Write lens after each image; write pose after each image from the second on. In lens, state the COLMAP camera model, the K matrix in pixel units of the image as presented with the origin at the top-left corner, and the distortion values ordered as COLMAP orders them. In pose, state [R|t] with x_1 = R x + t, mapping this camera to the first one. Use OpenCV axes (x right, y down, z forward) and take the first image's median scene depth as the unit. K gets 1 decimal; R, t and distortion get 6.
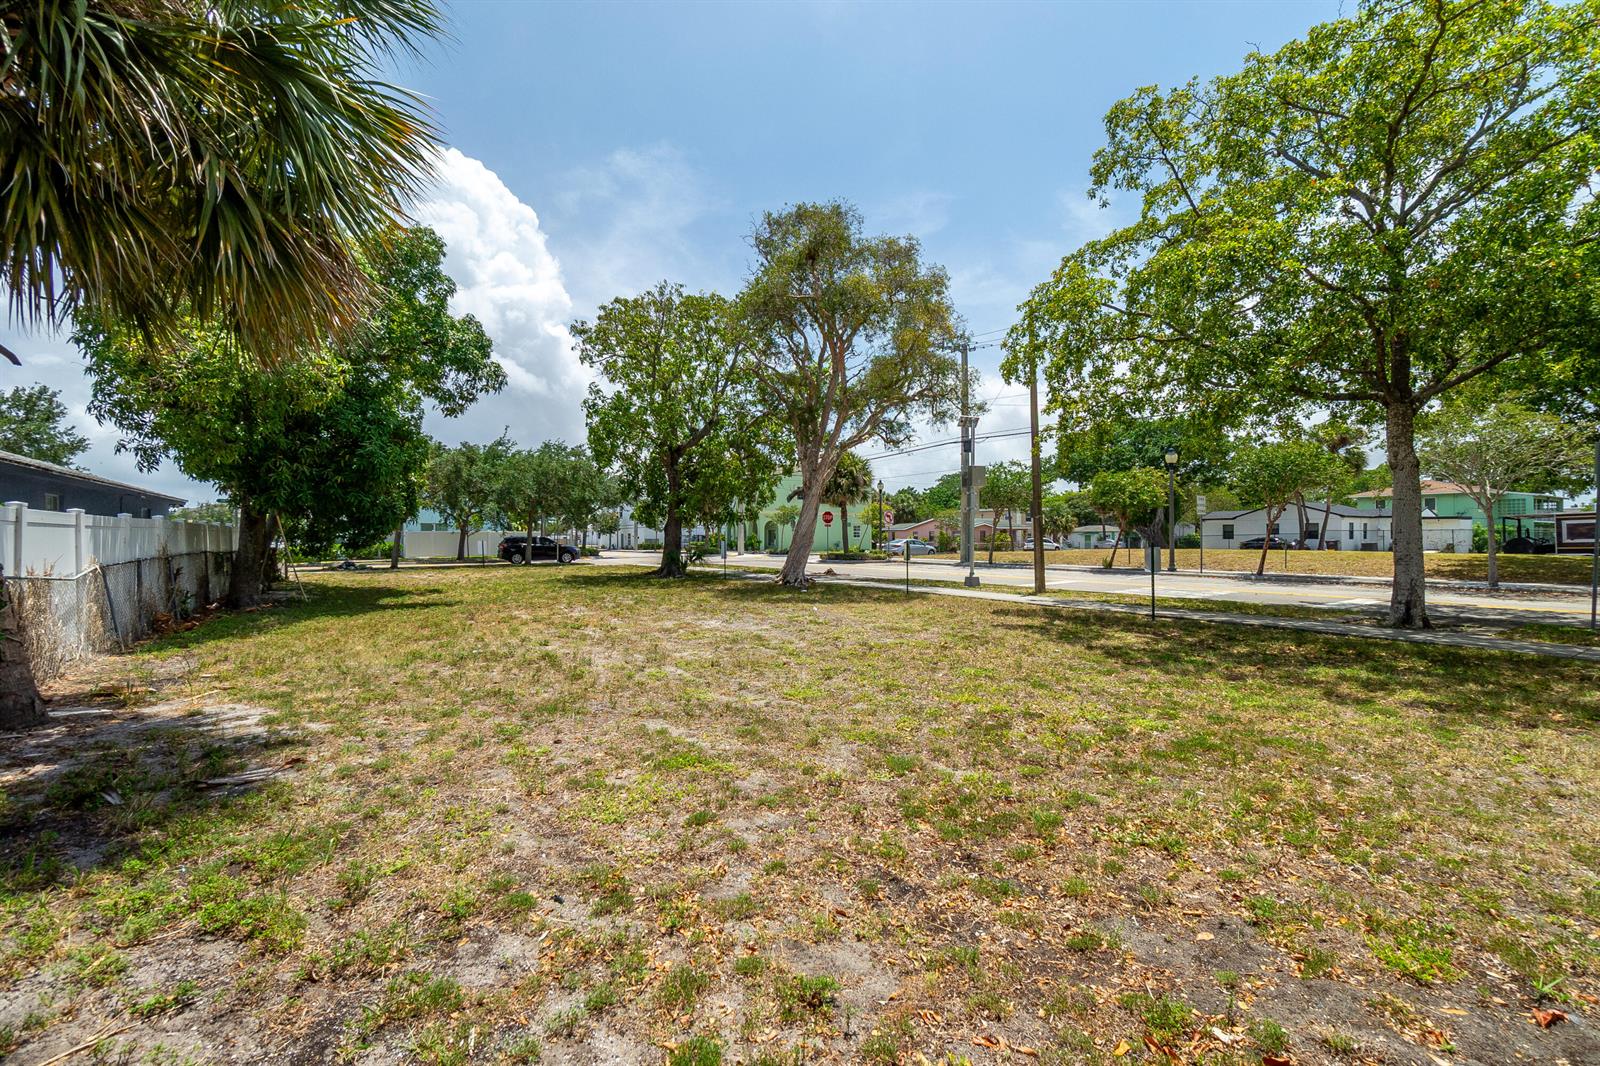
lens RADIAL K [[675.3, 0, 793.2], [0, 675.3, 535.2], [0, 0, 1]] dist [-0.004471, -0.000010]
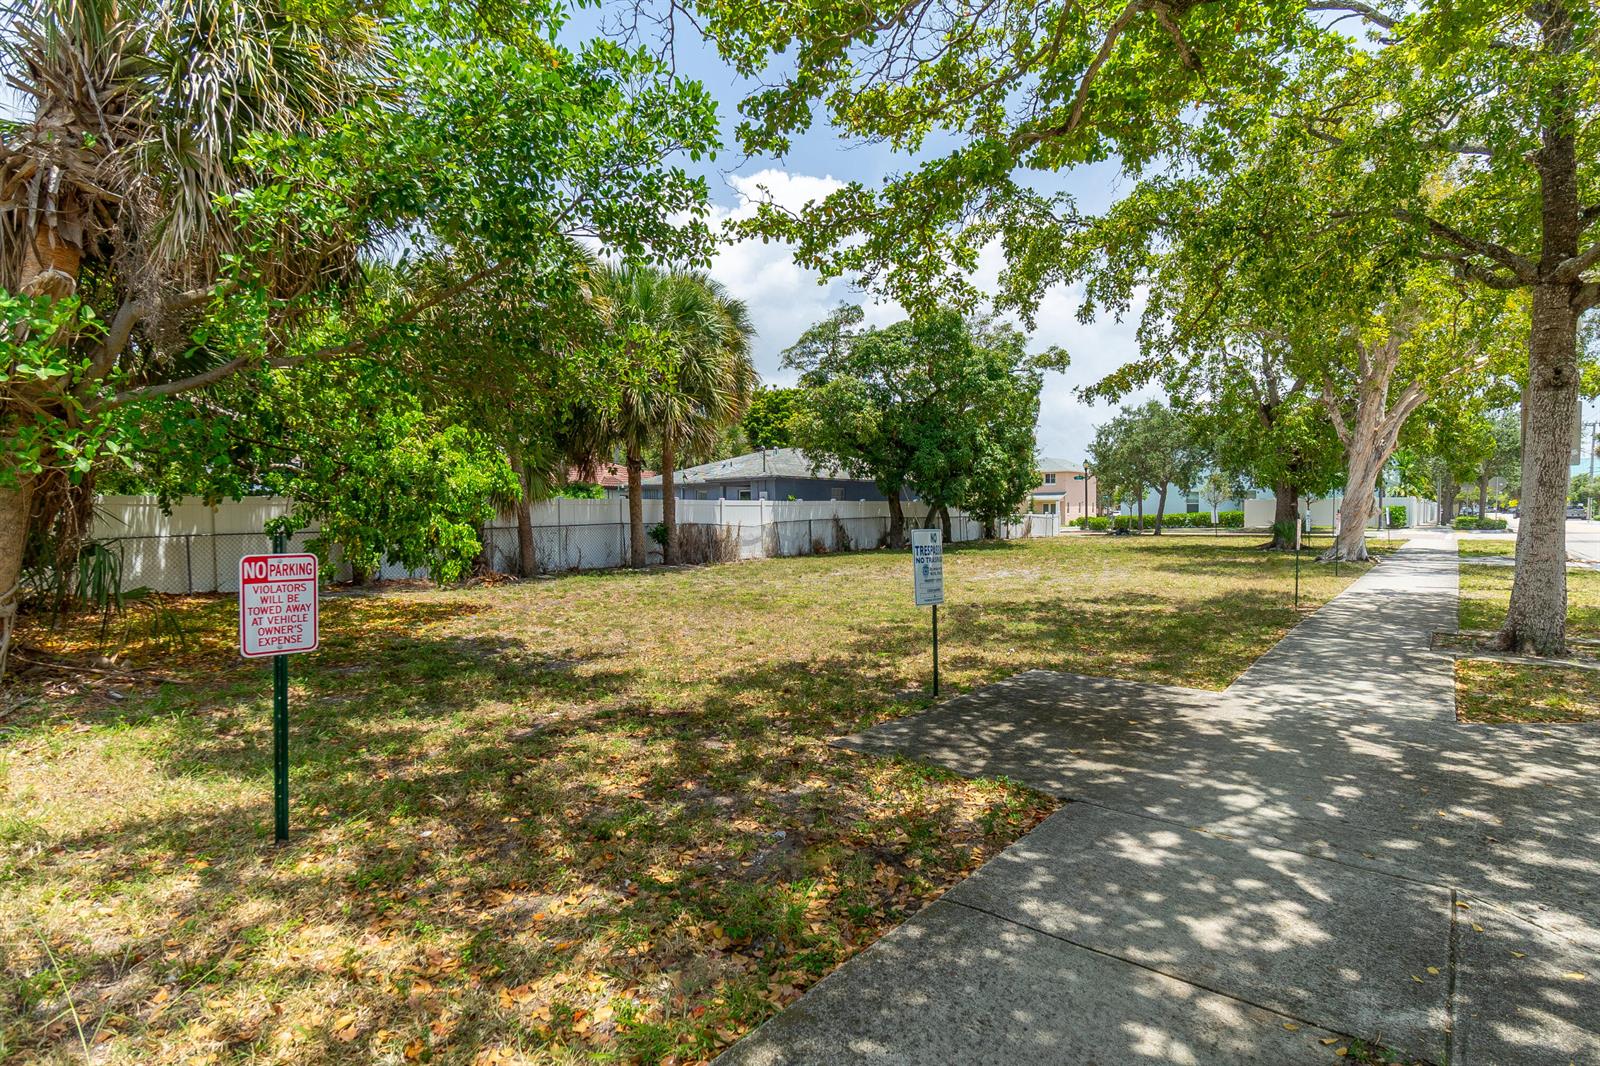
lens RADIAL K [[790.4, 0, 799.0], [0, 790.4, 529.8], [0, 0, 1]] dist [0.003865, 0.000257]
pose [[0.304653, 0.028132, -0.952048, 0.690393], [0.004041, 0.999517, 0.030828, -0.004950], [0.952455, -0.013239, 0.304392, 0.090095]]
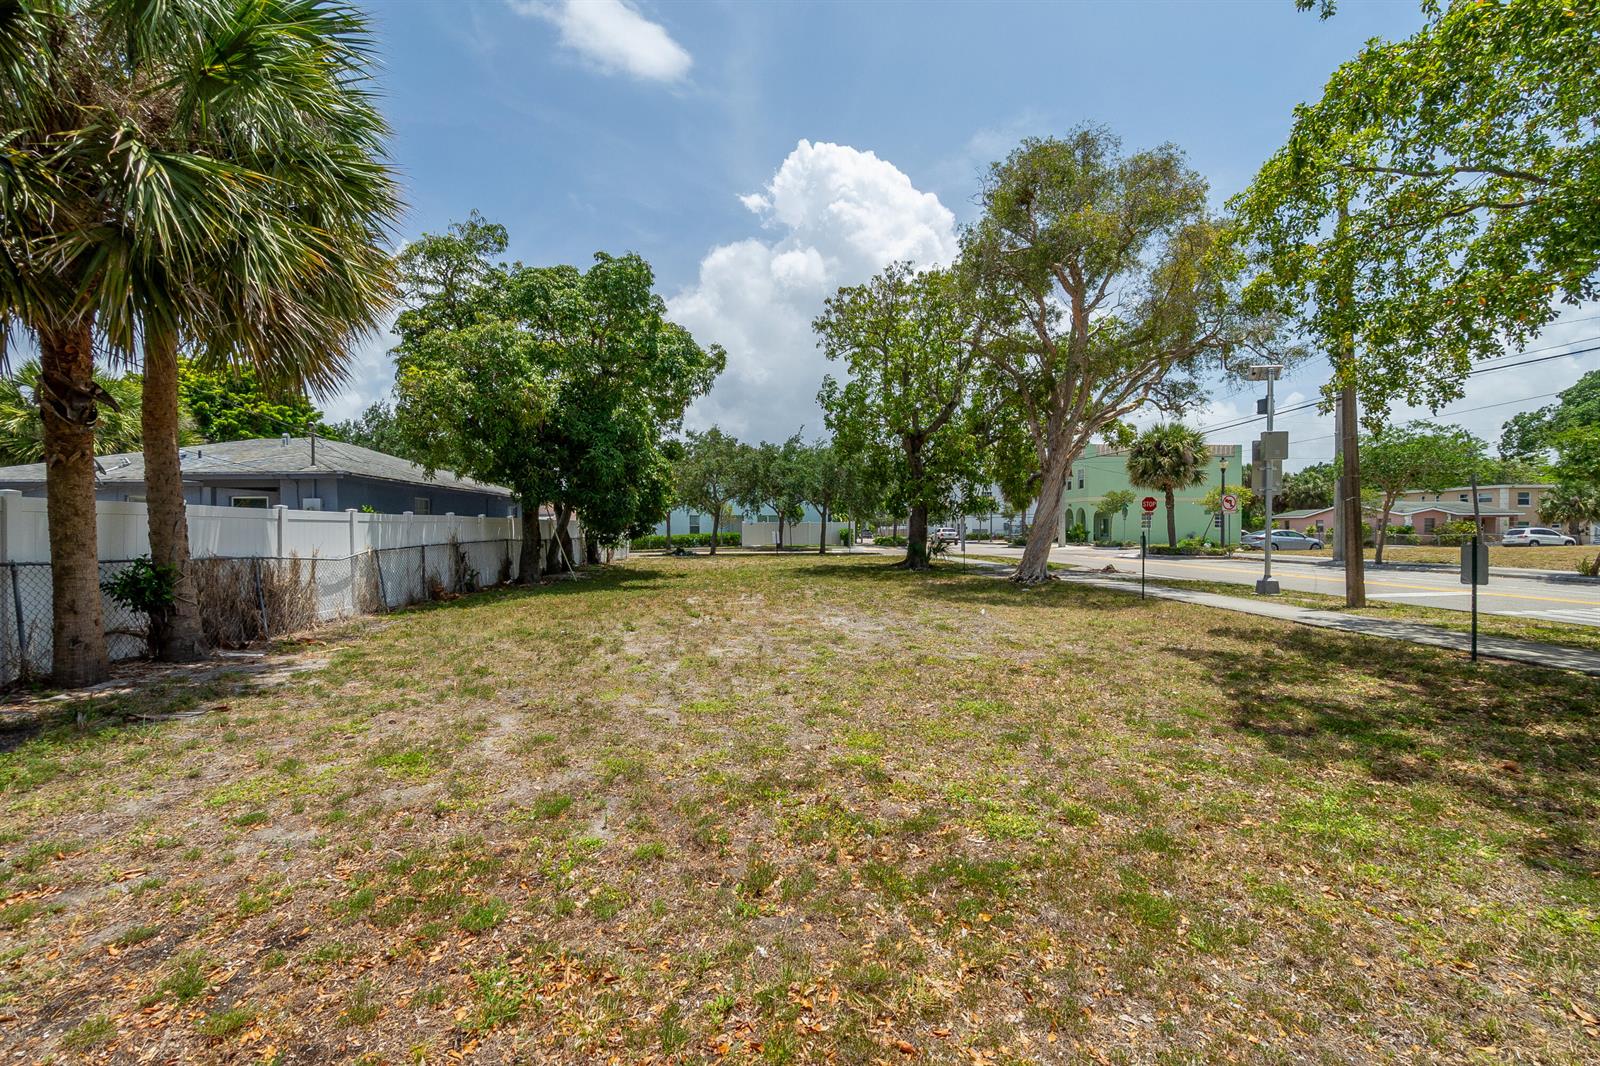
lens RADIAL K [[675.3, 0, 801.8], [0, 675.3, 535.6], [0, 0, 1]] dist [-0.004471, -0.000010]
pose [[0.871867, 0.004411, -0.489722, 0.171571], [0.003086, 0.999890, 0.014499, -0.000452], [0.489732, -0.014152, 0.871758, 0.090919]]
